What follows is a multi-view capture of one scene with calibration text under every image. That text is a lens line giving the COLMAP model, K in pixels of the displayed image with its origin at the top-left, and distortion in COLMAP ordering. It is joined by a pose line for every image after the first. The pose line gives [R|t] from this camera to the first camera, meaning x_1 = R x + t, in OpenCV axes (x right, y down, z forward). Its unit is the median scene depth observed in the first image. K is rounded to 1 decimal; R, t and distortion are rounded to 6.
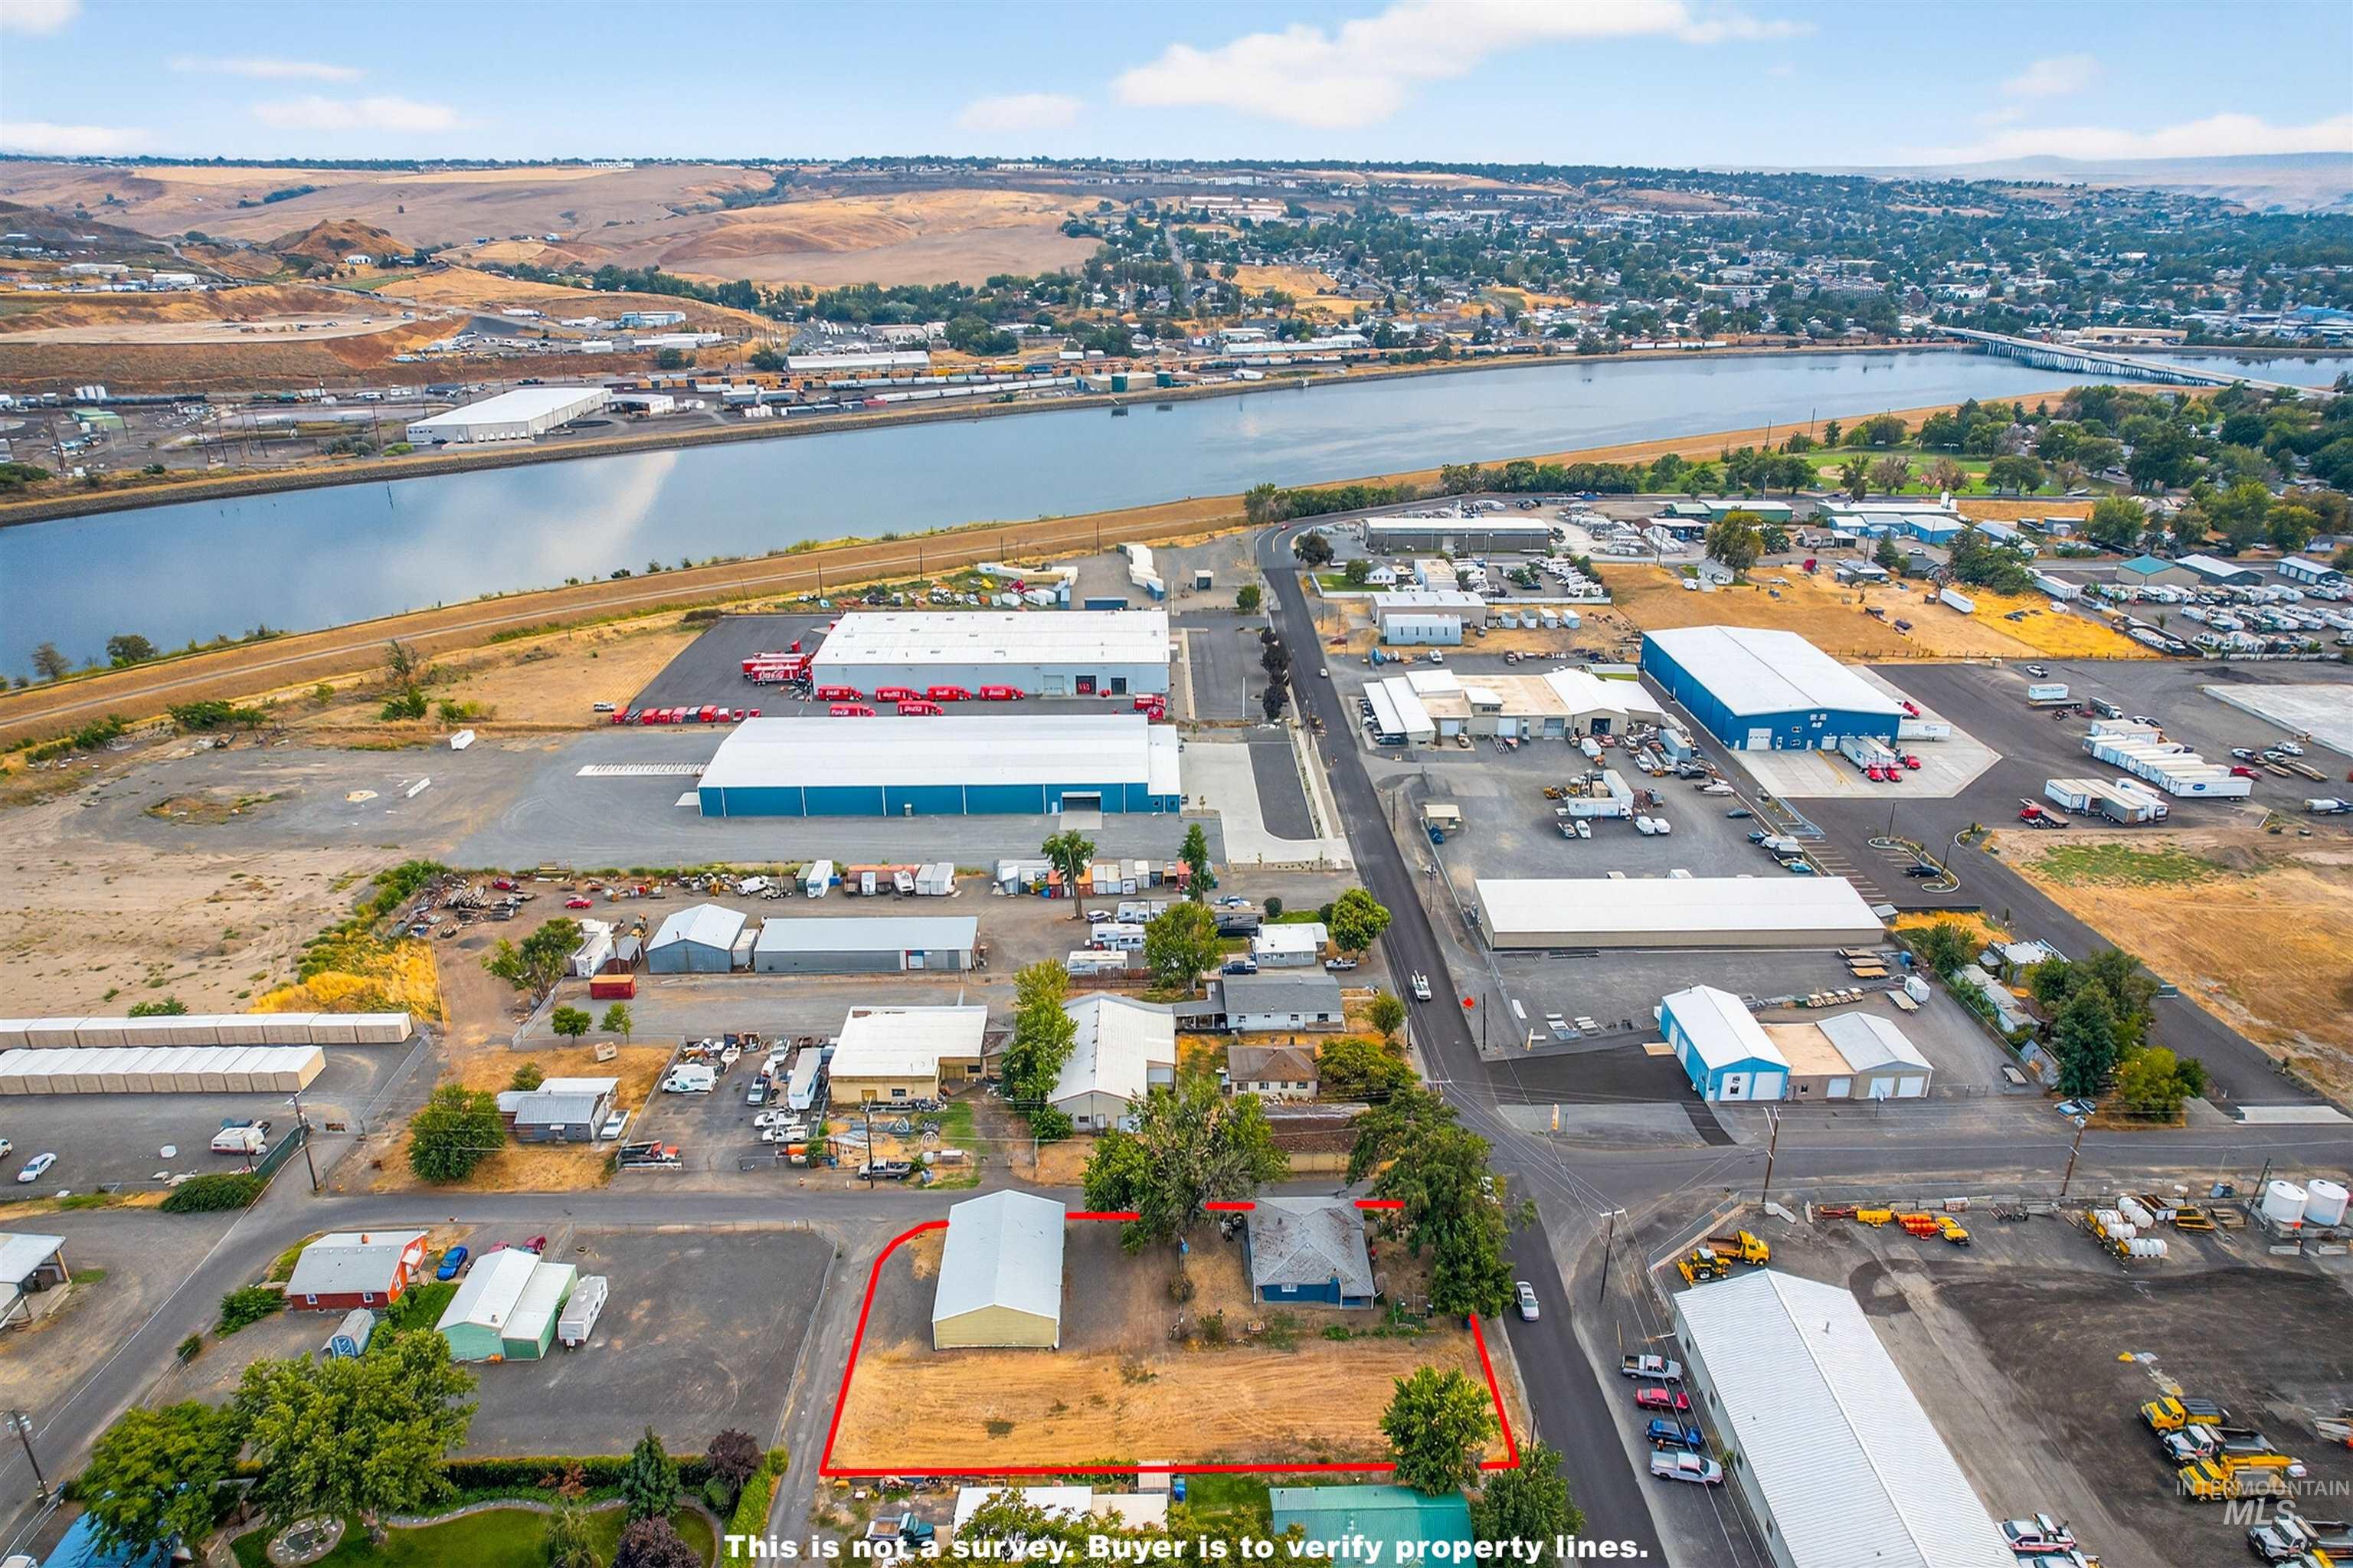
lens RADIAL K [[1499.5, 0, 1195.0], [0, 1499.5, 790.0], [0, 0, 1]] dist [-0.064768, 0.053121]
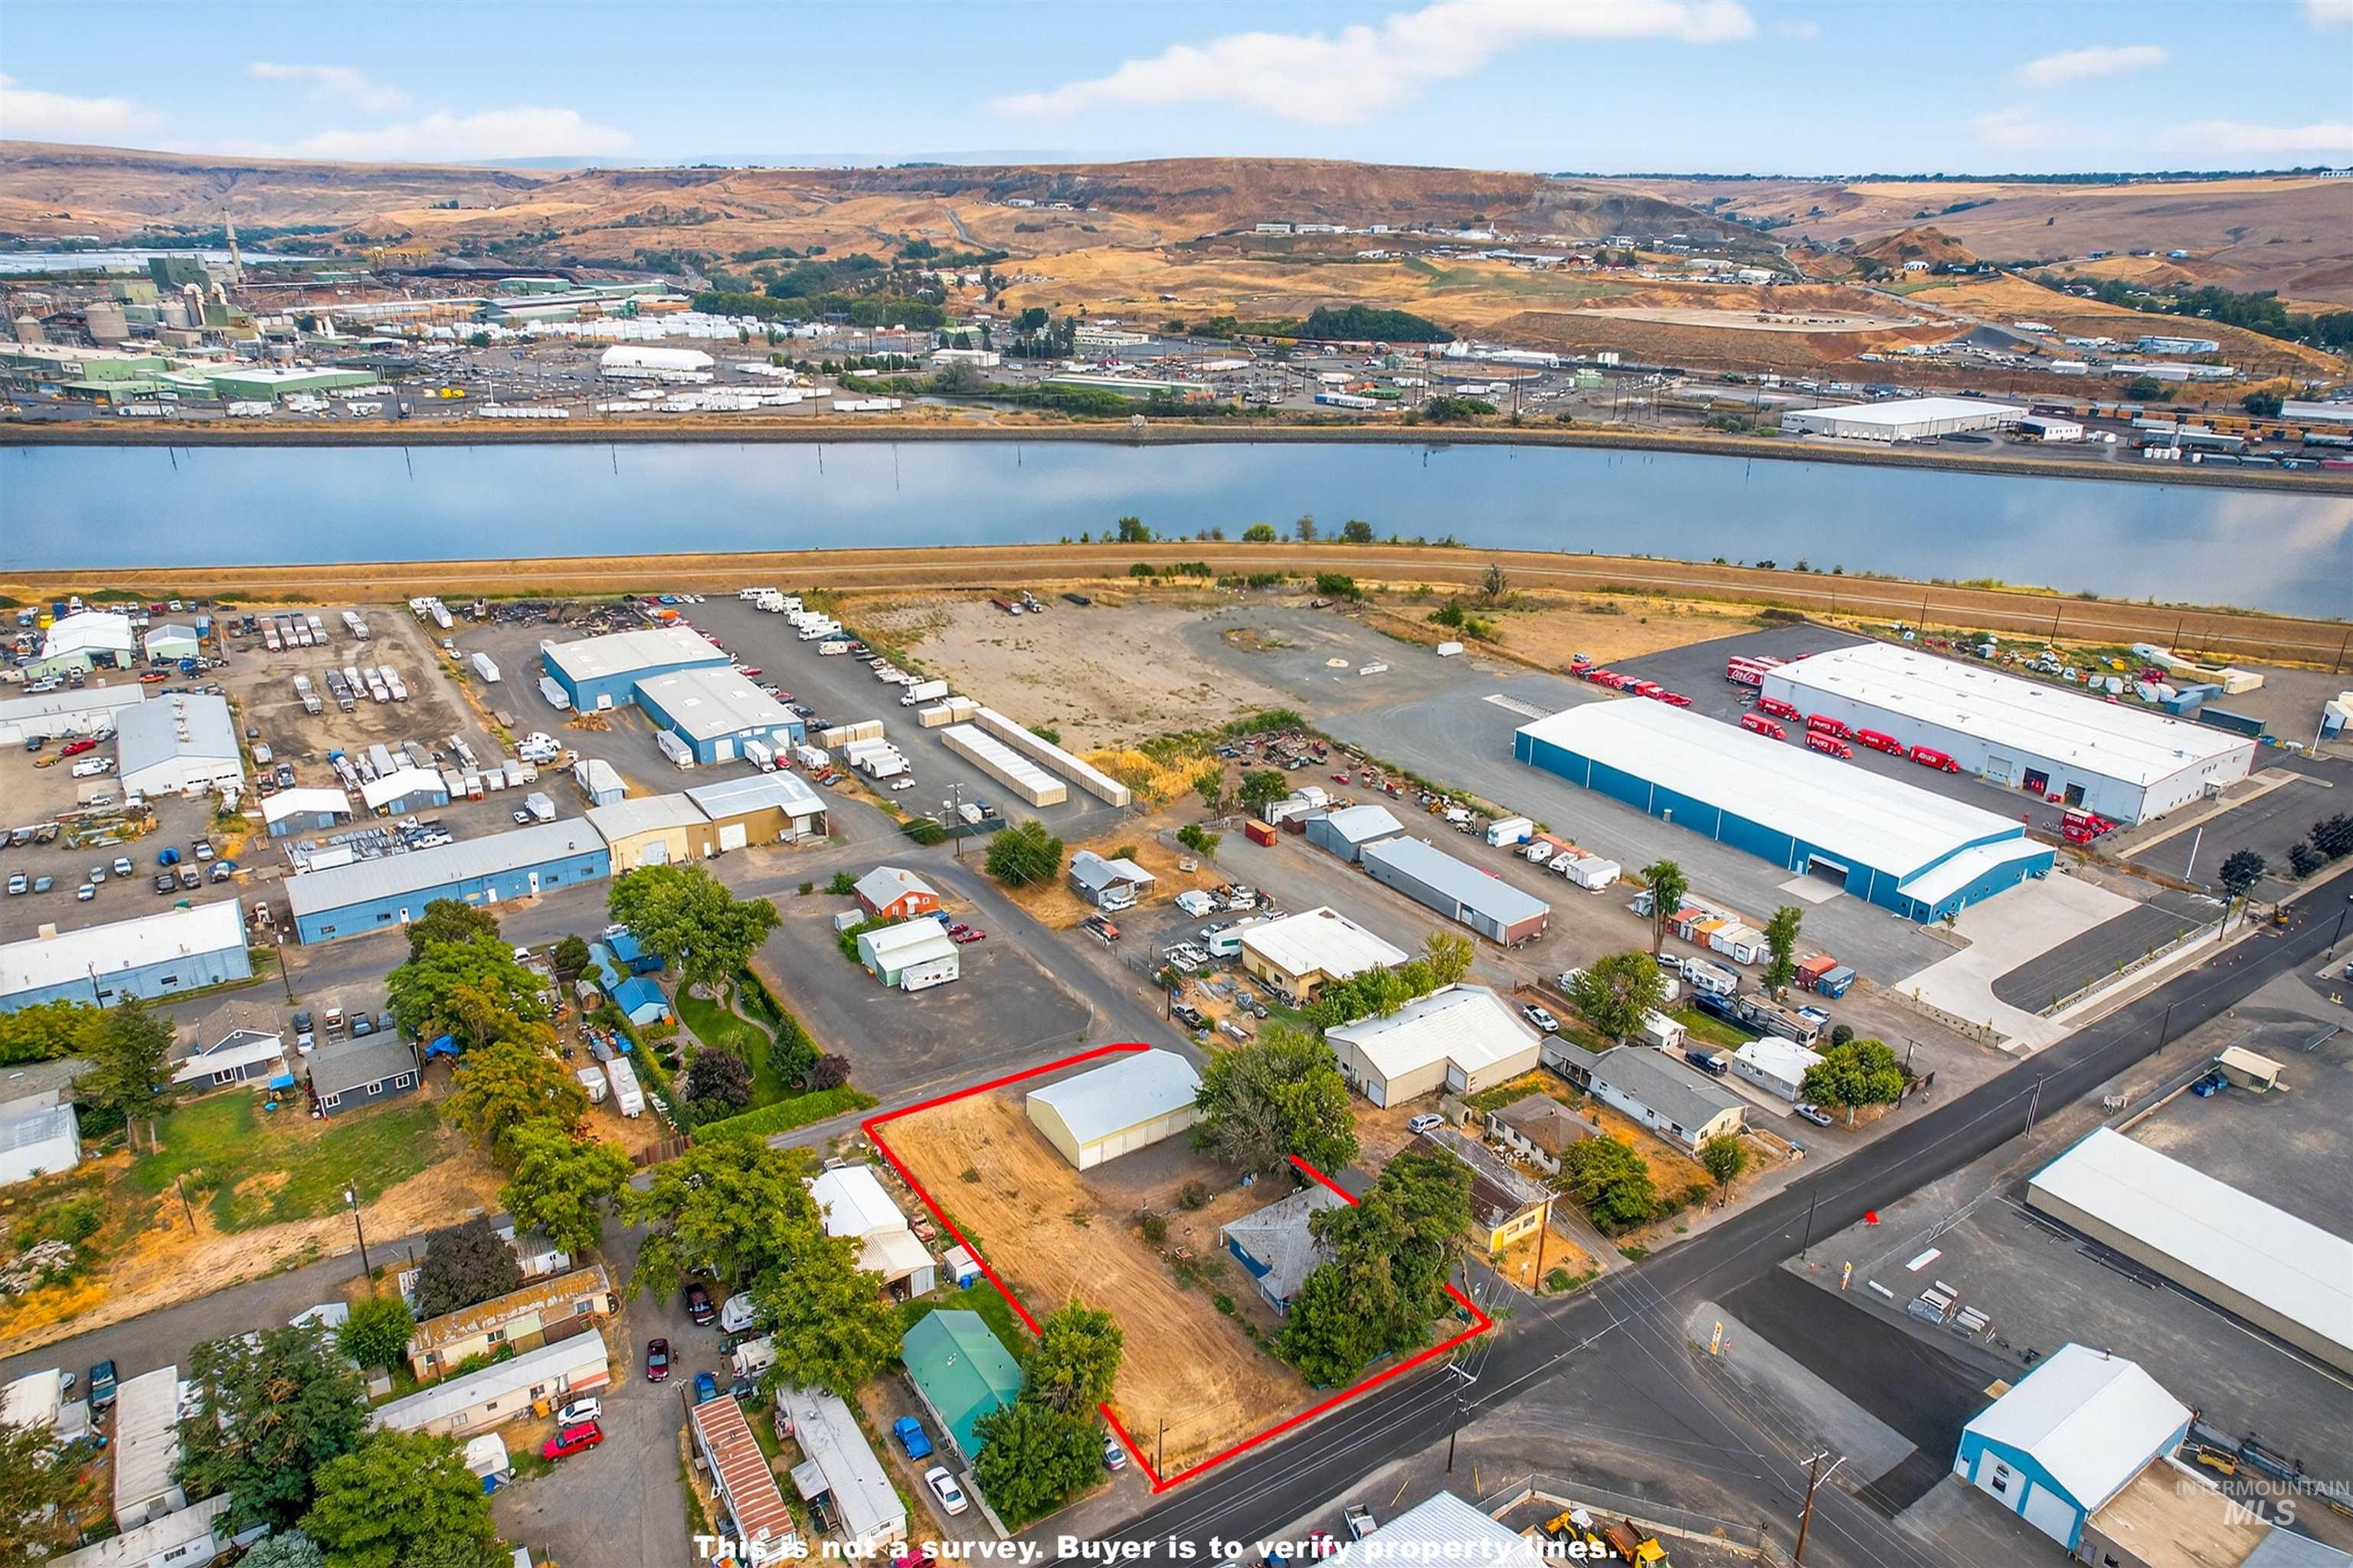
lens RADIAL K [[1499.5, 0, 1196.1], [0, 1499.5, 780.3], [0, 0, 1]] dist [-0.064768, 0.053121]
pose [[0.536898, 0.308192, -0.785340, 0.329591], [-0.319851, 0.935750, 0.148551, -0.044659], [0.780664, 0.171435, 0.600978, 0.143795]]
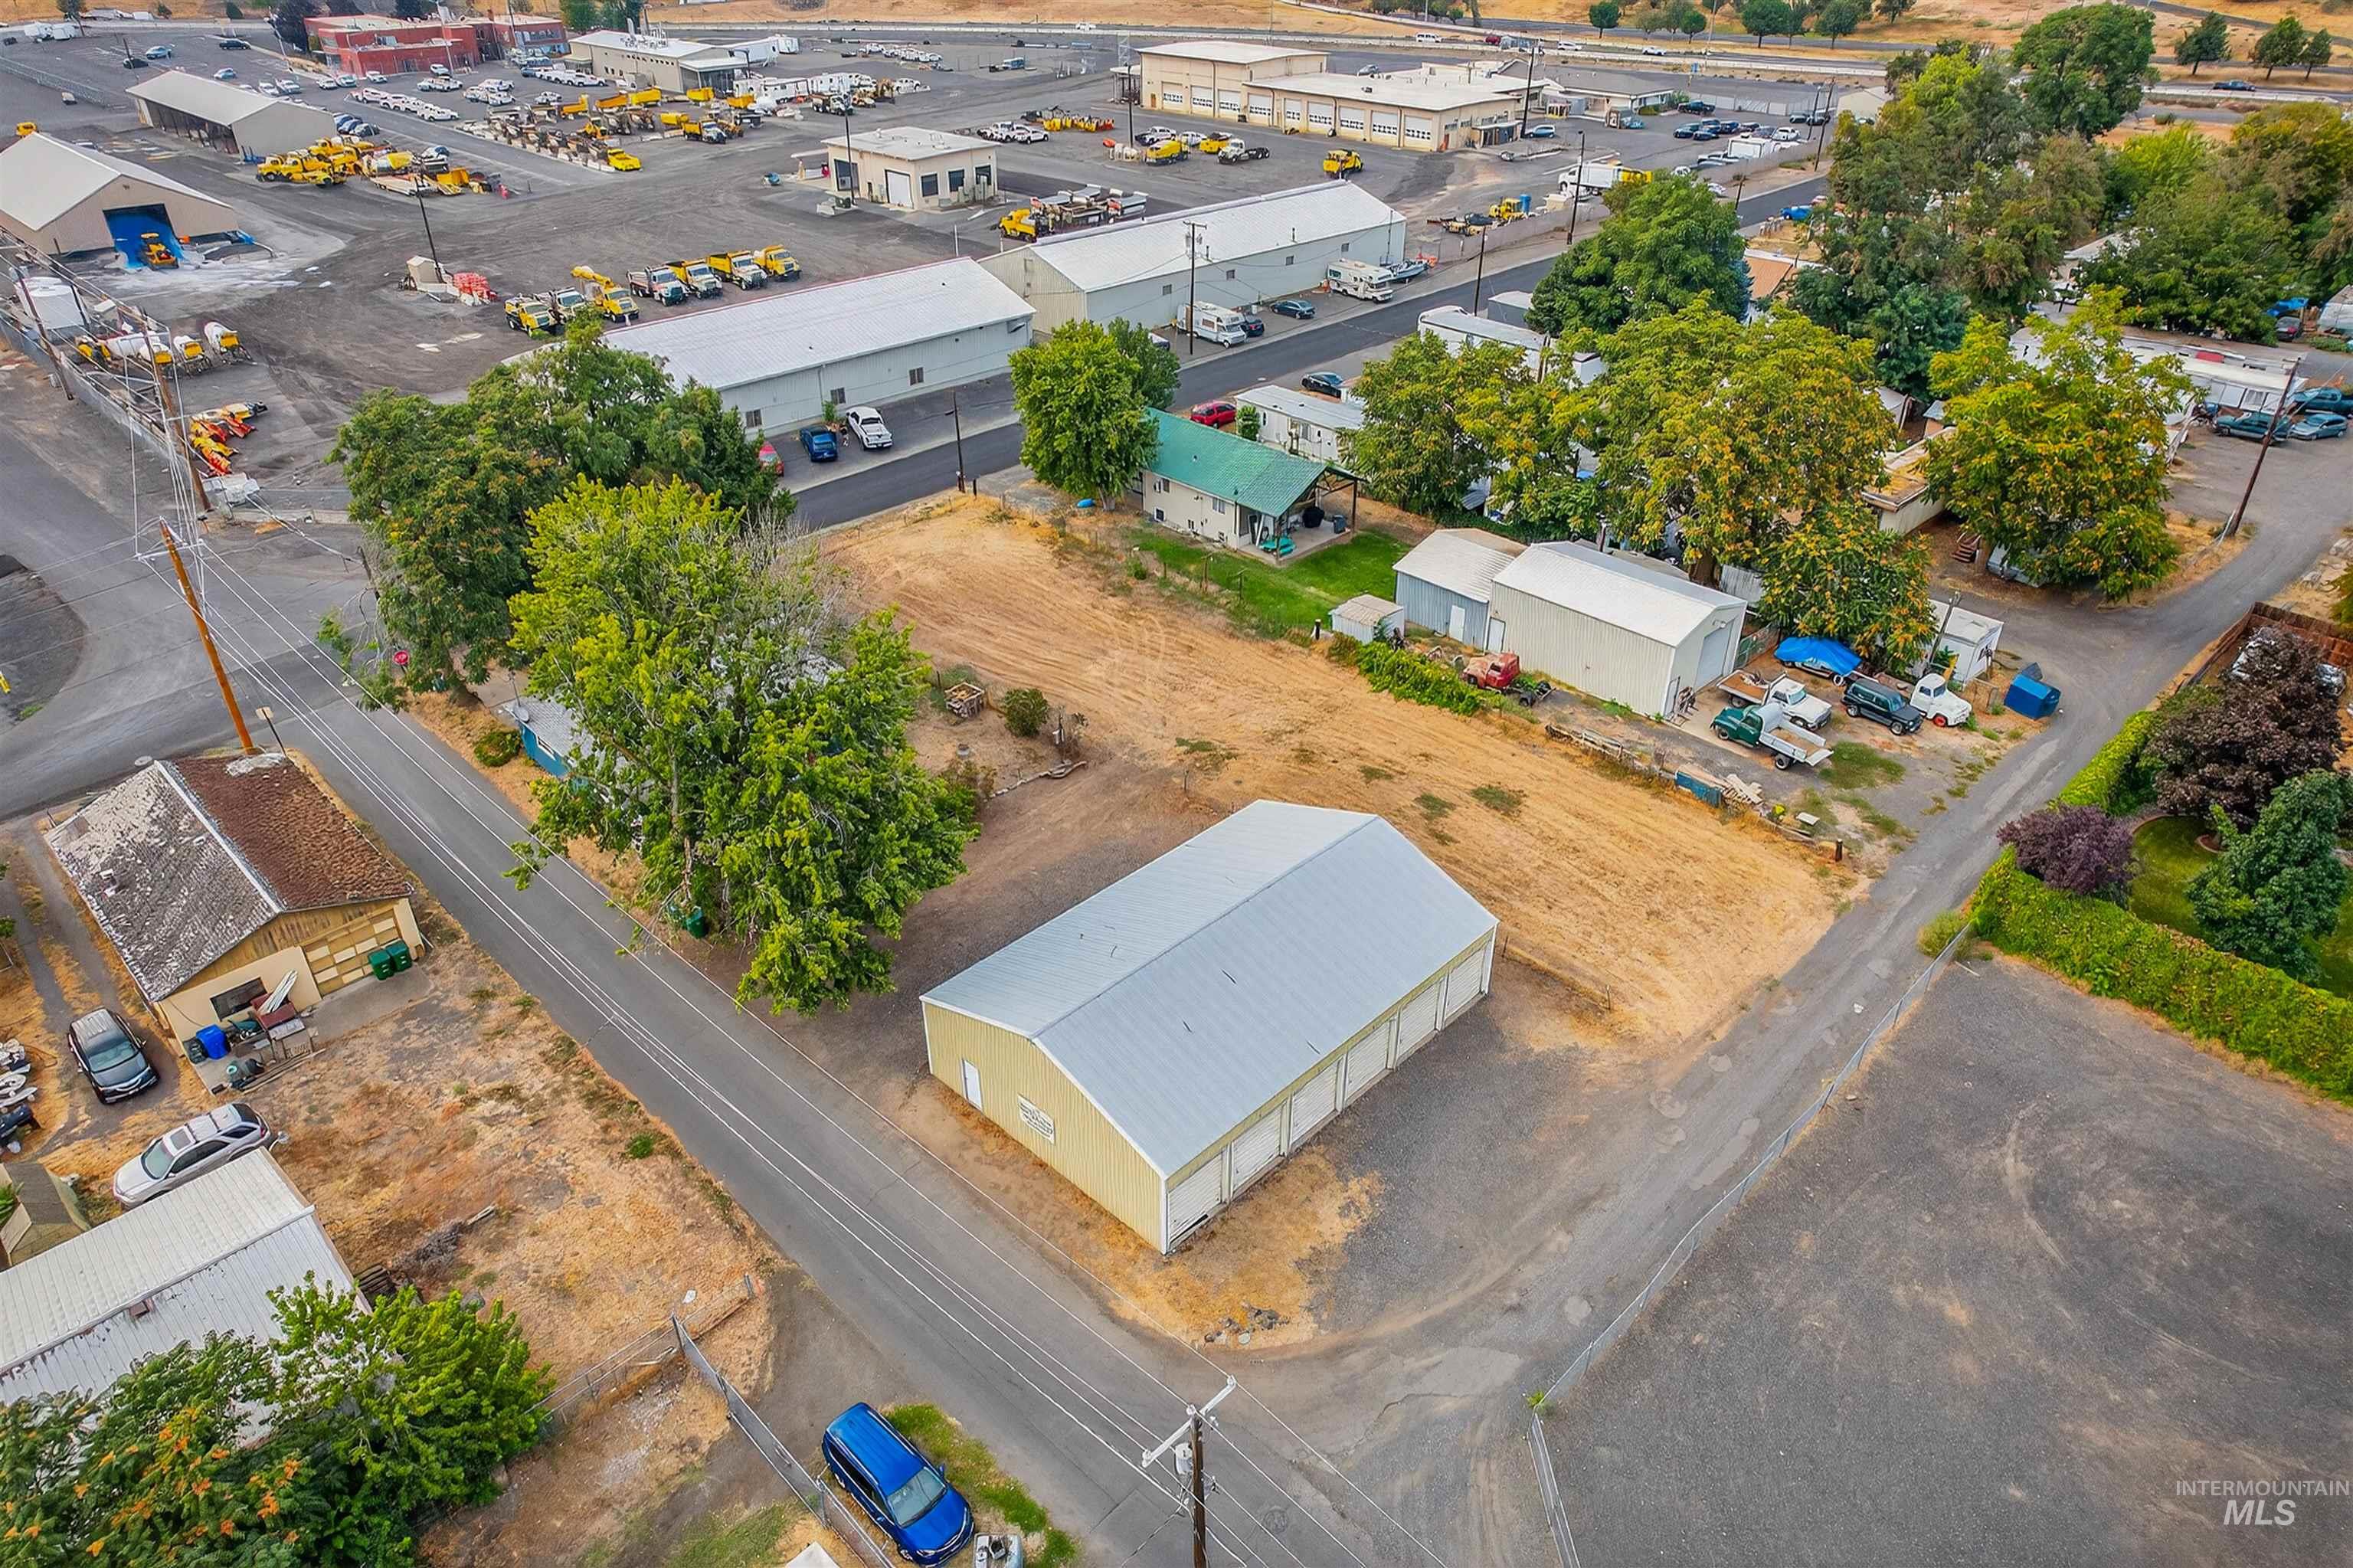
lens RADIAL K [[1499.5, 0, 1170.7], [0, 1499.5, 794.7], [0, 0, 1]] dist [-0.064768, 0.053121]
pose [[-0.680480, -0.397288, 0.615719, -0.147921], [0.268869, 0.646286, 0.714160, 0.015181], [-0.681658, 0.651519, -0.332966, 0.499975]]
